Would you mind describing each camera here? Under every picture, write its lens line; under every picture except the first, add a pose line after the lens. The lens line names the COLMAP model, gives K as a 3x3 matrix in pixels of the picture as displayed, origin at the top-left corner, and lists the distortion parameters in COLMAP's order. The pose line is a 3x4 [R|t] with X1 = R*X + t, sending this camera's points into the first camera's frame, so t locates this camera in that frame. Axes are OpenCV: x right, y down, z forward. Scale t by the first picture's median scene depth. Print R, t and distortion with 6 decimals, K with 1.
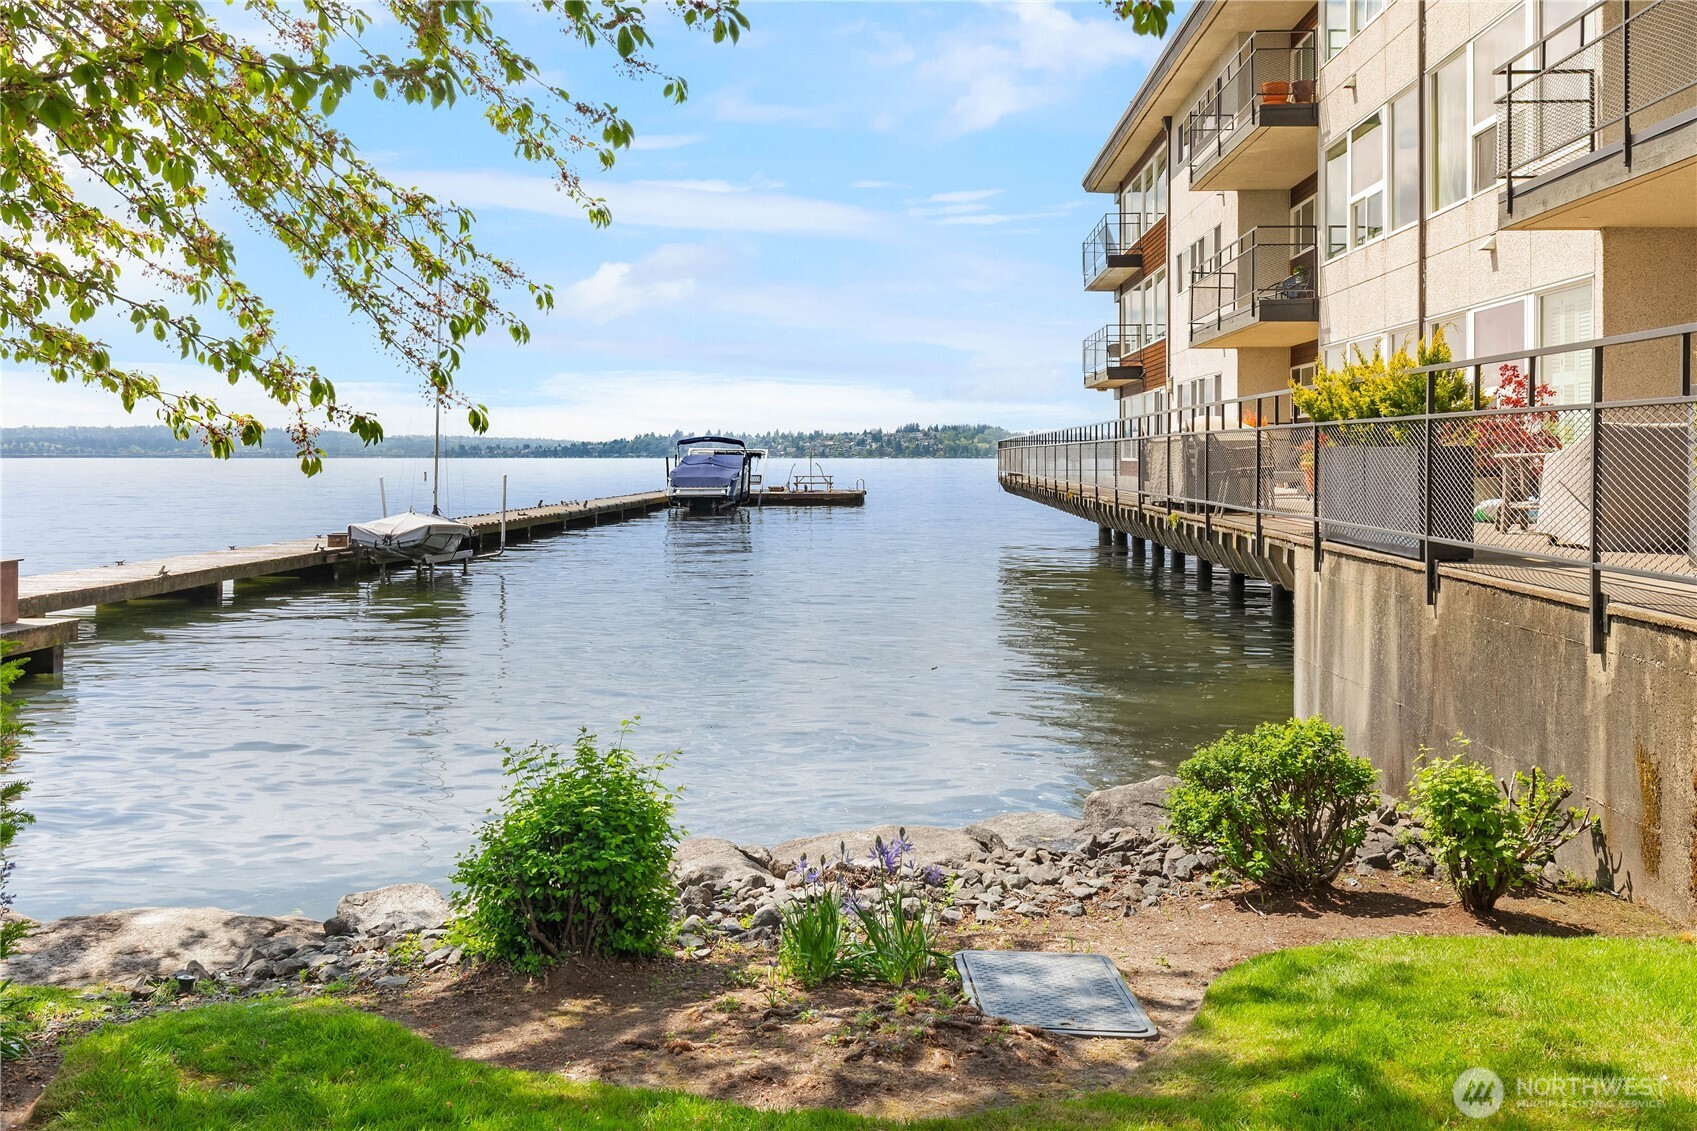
lens RADIAL K [[1641.6, 0, 848.5], [0, 1641.6, 565.5], [0, 0, 1]] dist [-0.087056, 0.009378]
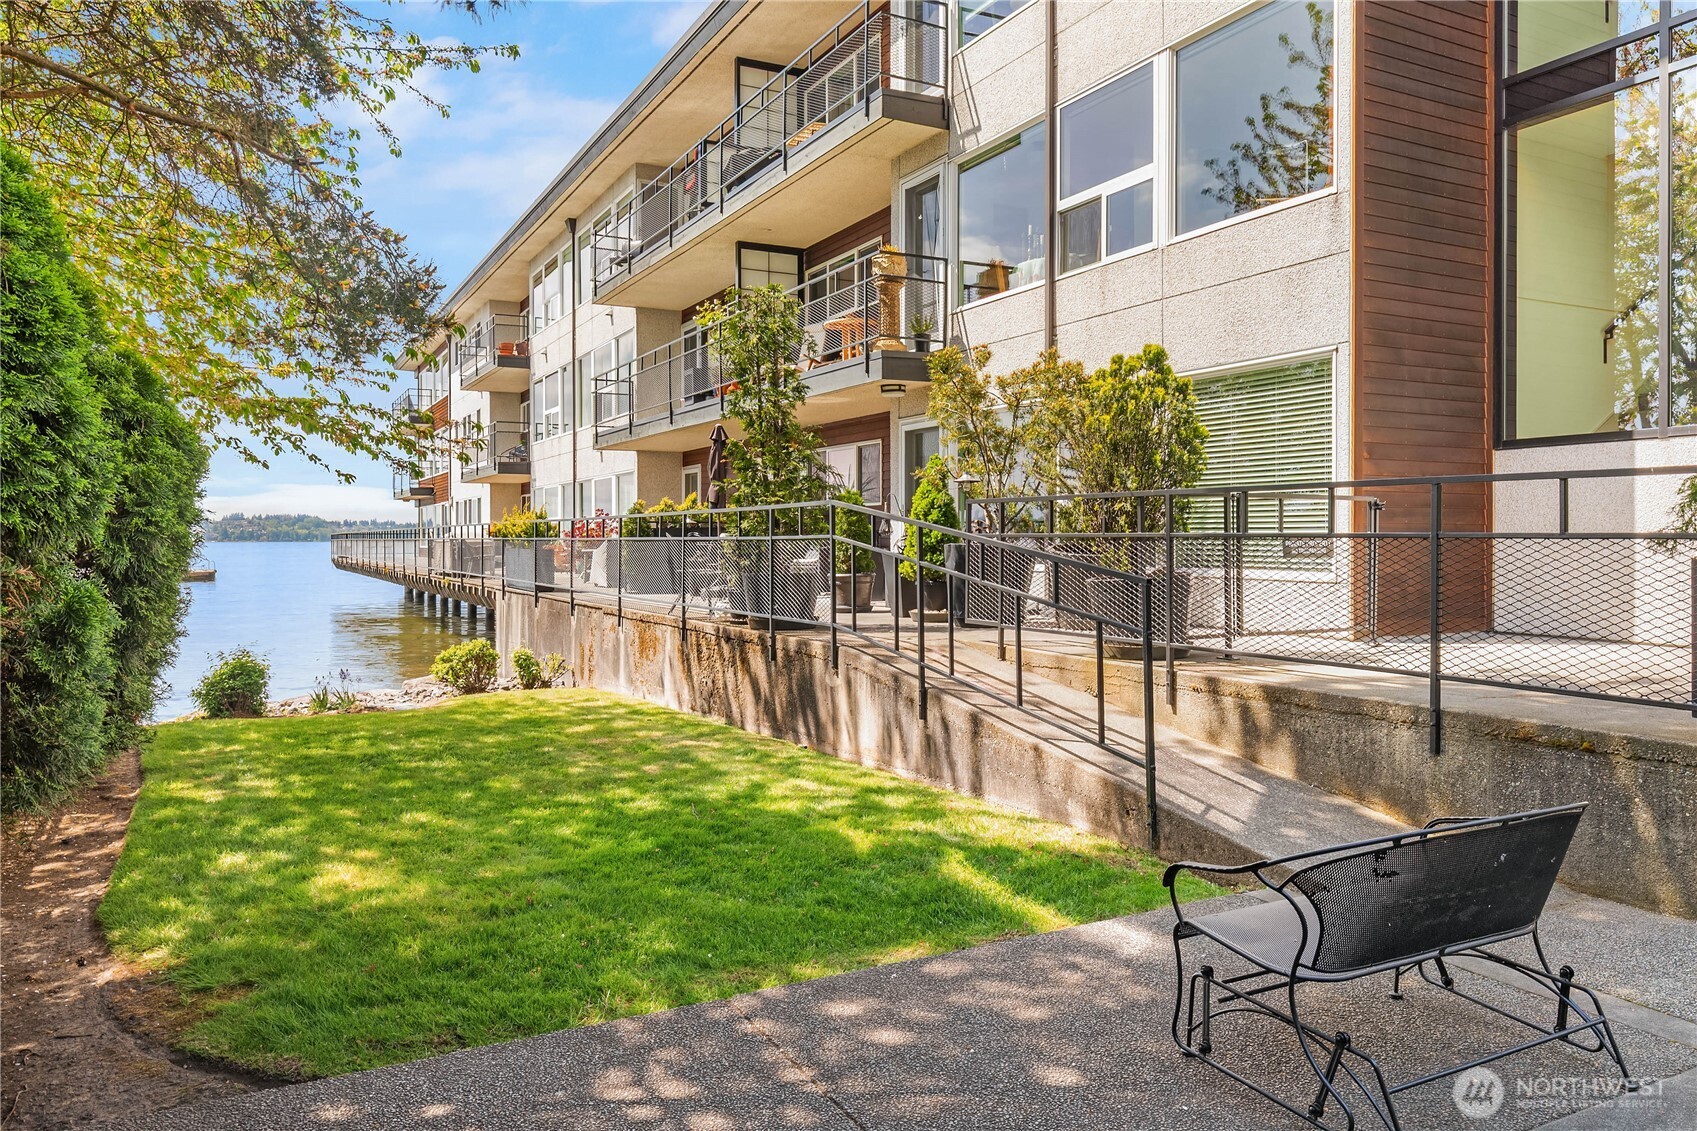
lens RADIAL K [[1155.3, 0, 852.6], [0, 1155.3, 531.9], [0, 0, 1]] dist [0.002948, 0.001403]
pose [[0.867054, 0.000490, 0.498213, -0.036631], [0.036416, 0.997262, -0.064355, 0.010161], [-0.496881, 0.073942, 0.864663, -0.234583]]
